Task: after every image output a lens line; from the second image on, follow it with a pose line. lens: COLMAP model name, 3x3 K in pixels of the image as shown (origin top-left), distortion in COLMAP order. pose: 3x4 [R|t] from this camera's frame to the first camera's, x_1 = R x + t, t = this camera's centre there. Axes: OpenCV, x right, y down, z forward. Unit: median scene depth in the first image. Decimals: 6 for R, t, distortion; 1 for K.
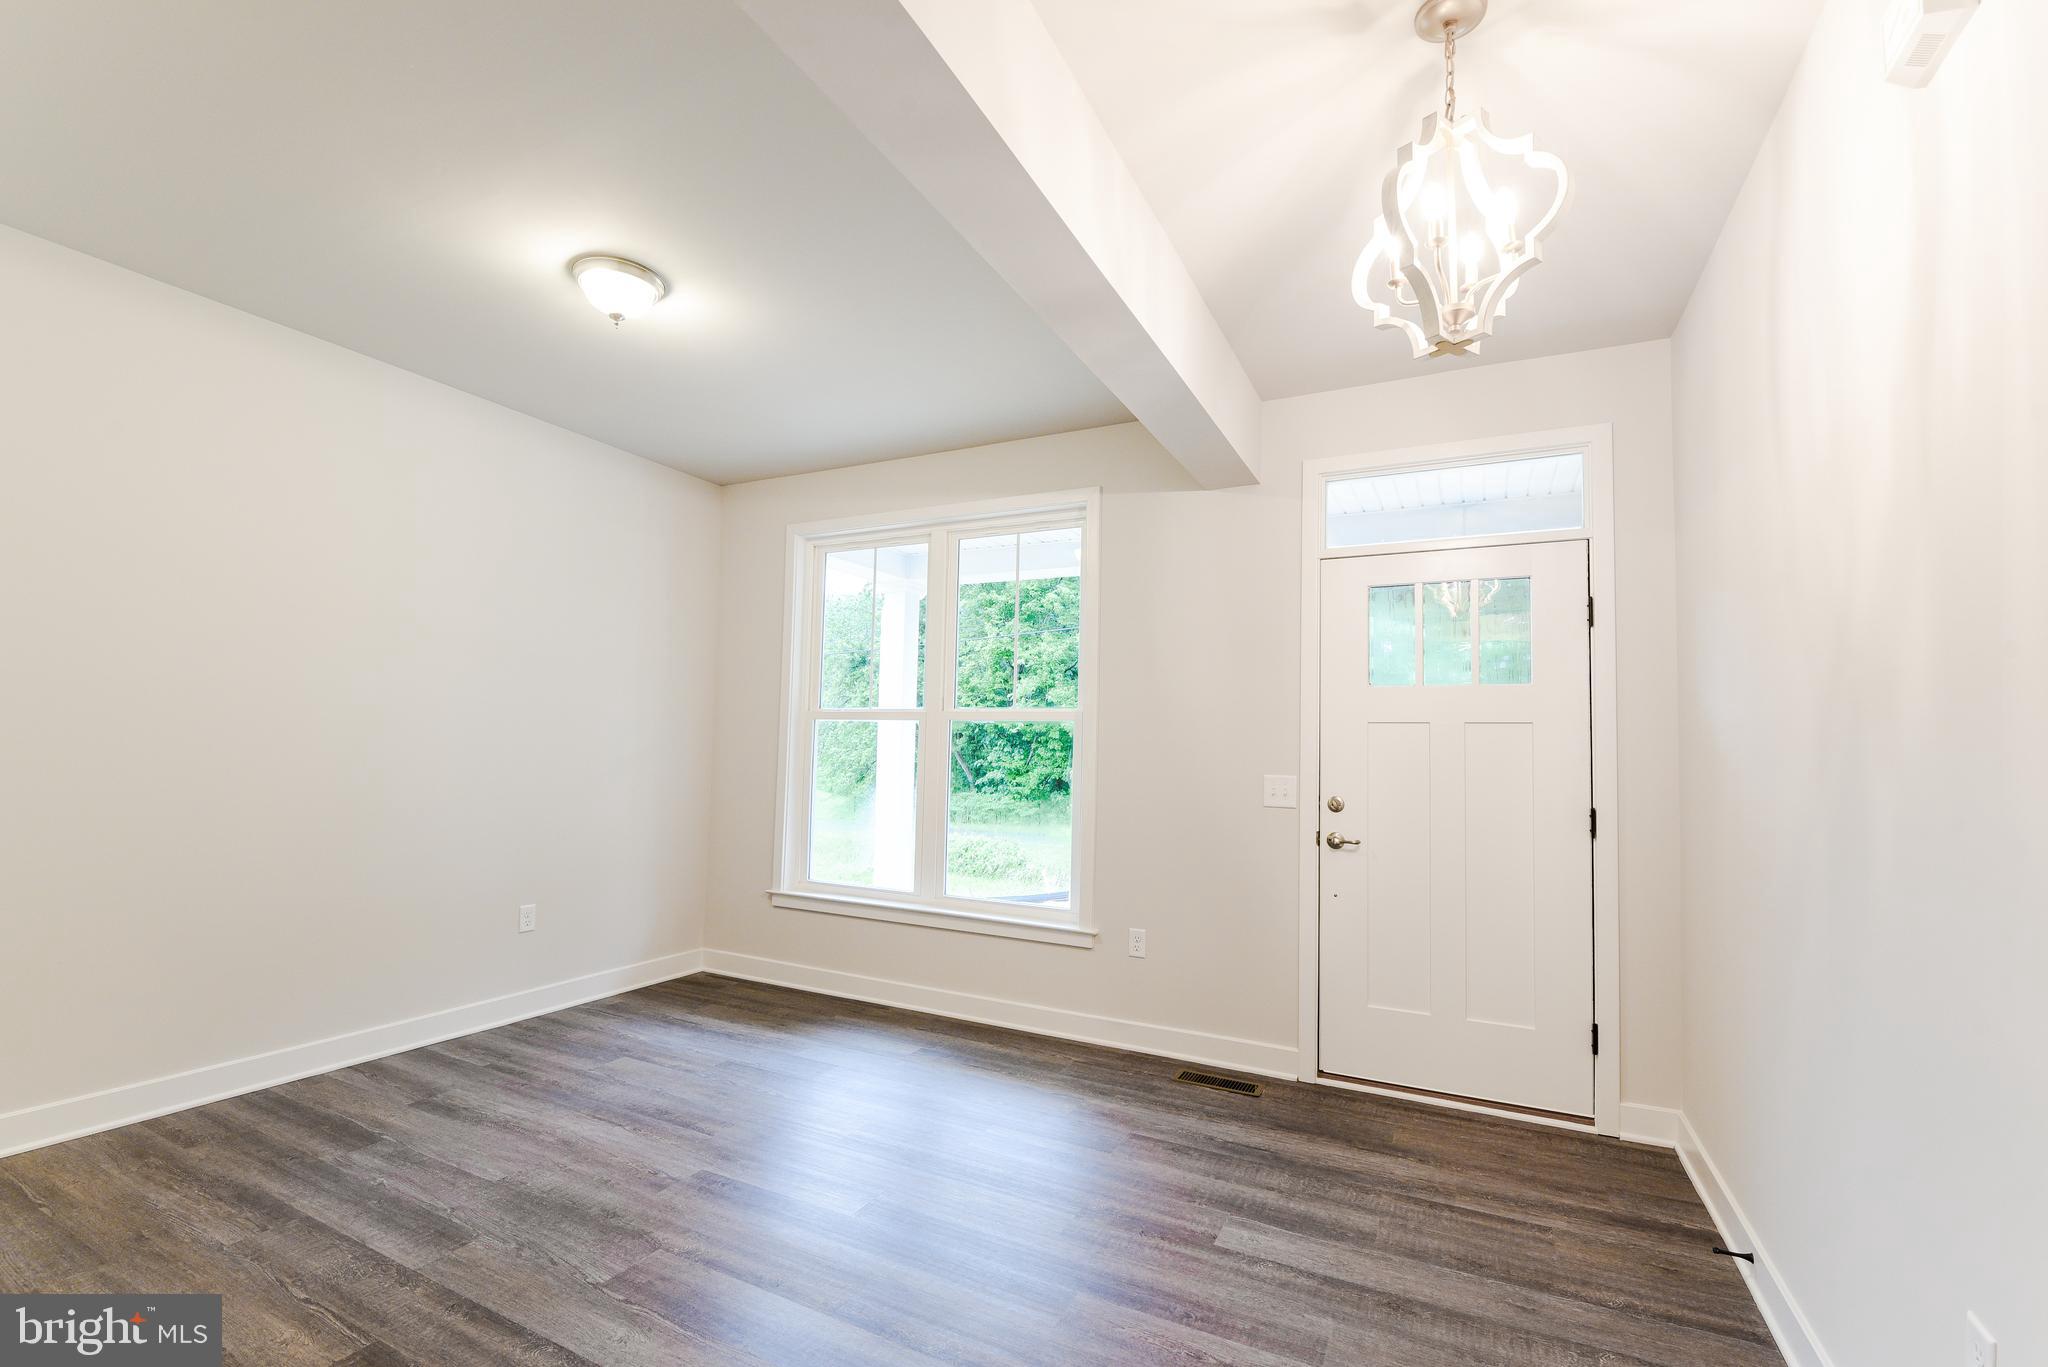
lens RADIAL K [[920.1, 0, 1005.5], [0, 920.1, 680.5], [0, 0, 1]] dist [0.002615, -0.009226]
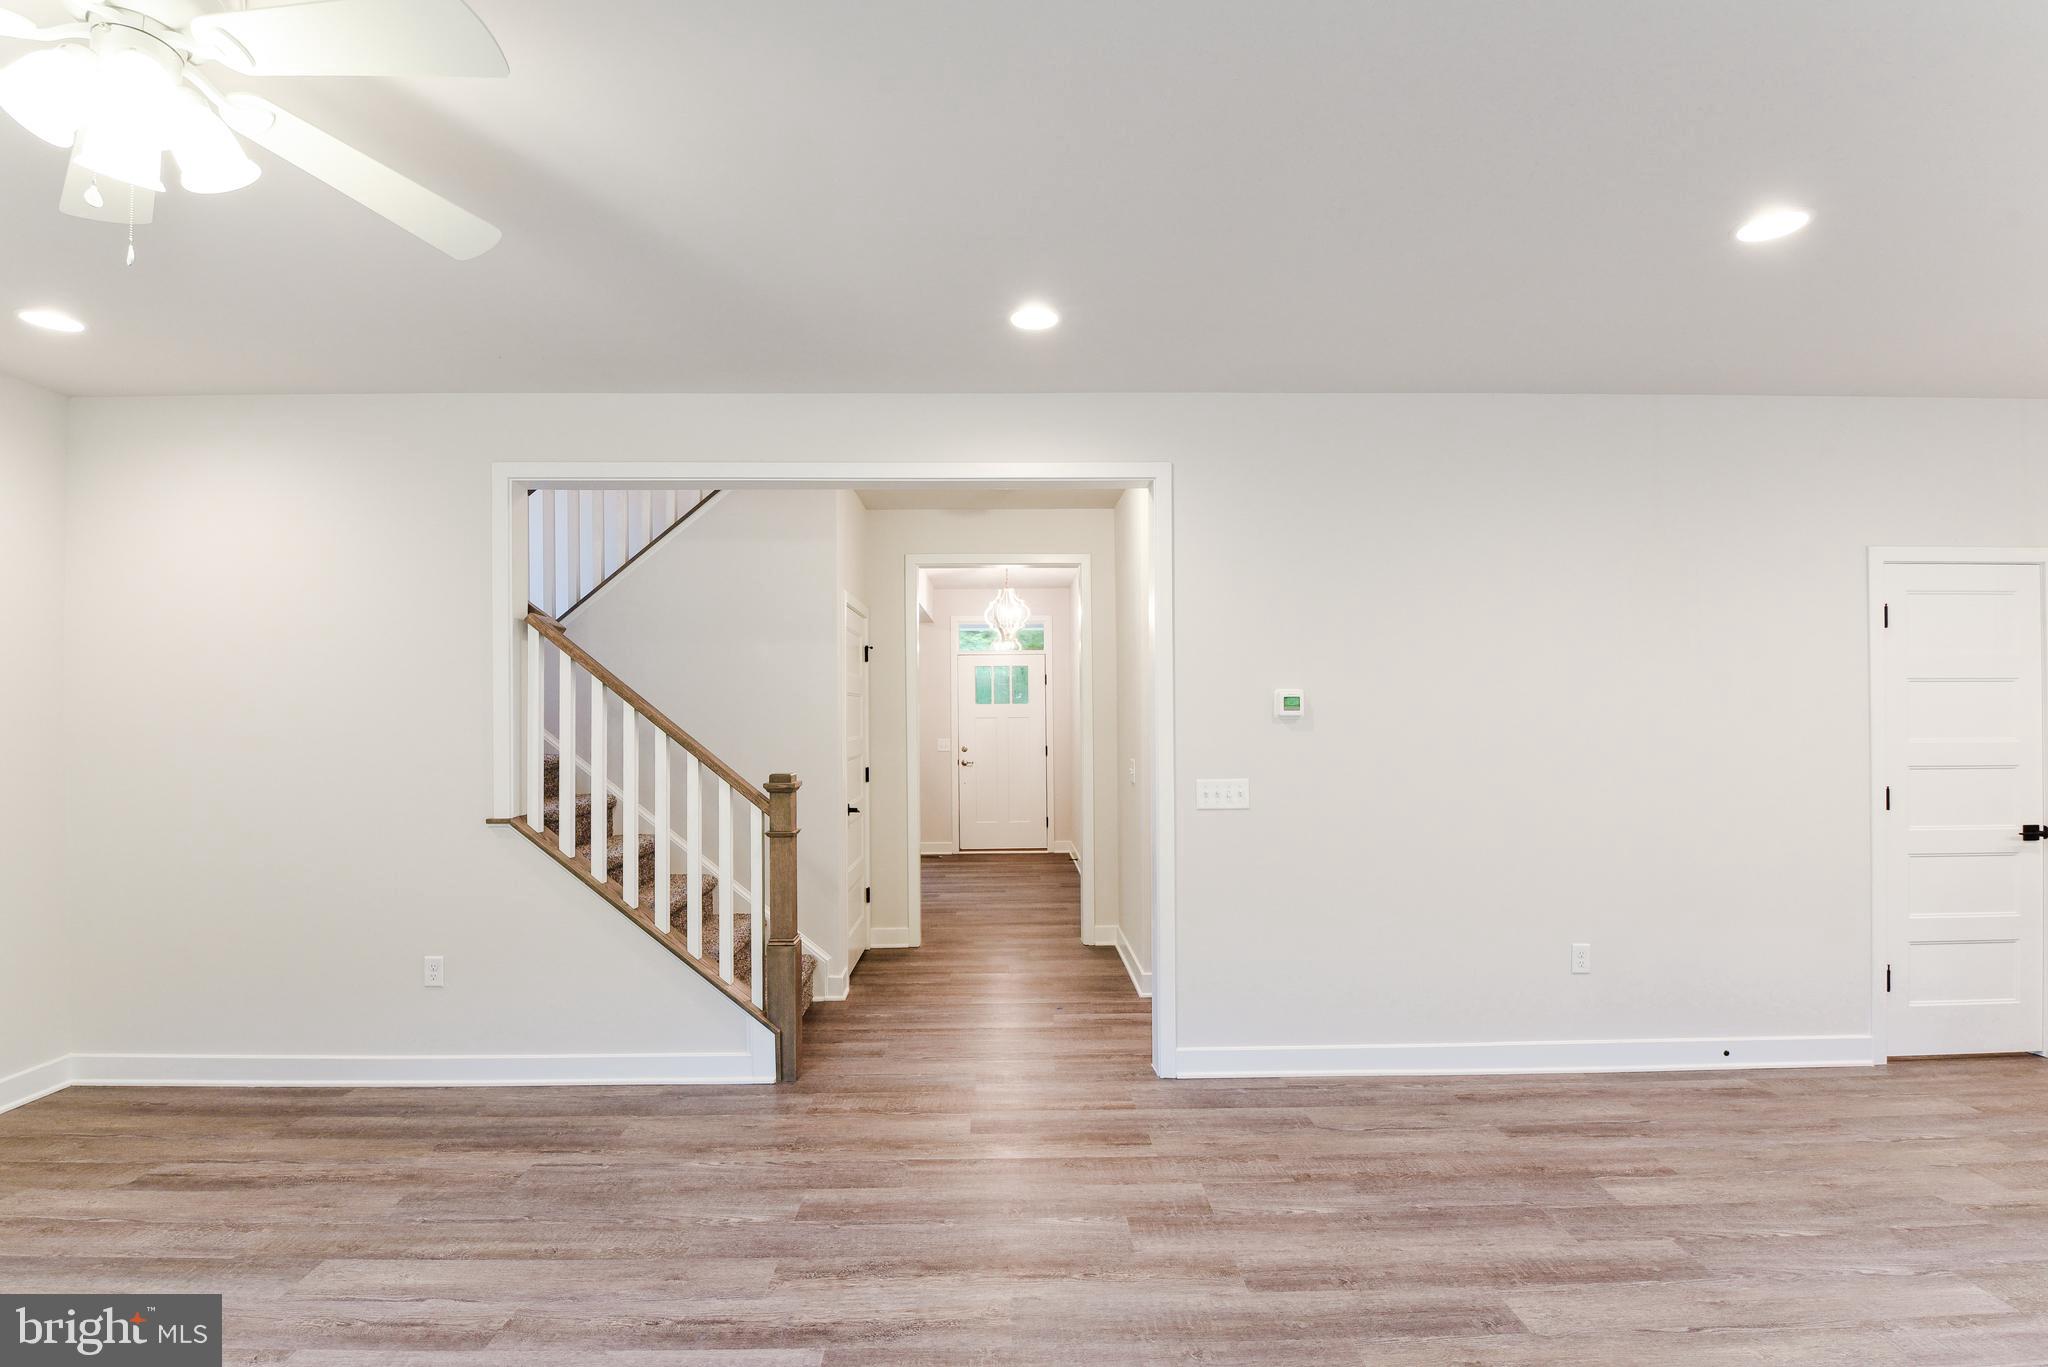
lens RADIAL K [[920.1, 0, 1020.6], [0, 920.1, 689.8], [0, 0, 1]] dist [0.002615, -0.009226]
pose [[0.898572, 0.001013, 0.438824, -0.668255], [0.010192, 0.999679, -0.023179, 0.025958], [-0.438707, 0.025301, 0.898274, -1.477663]]
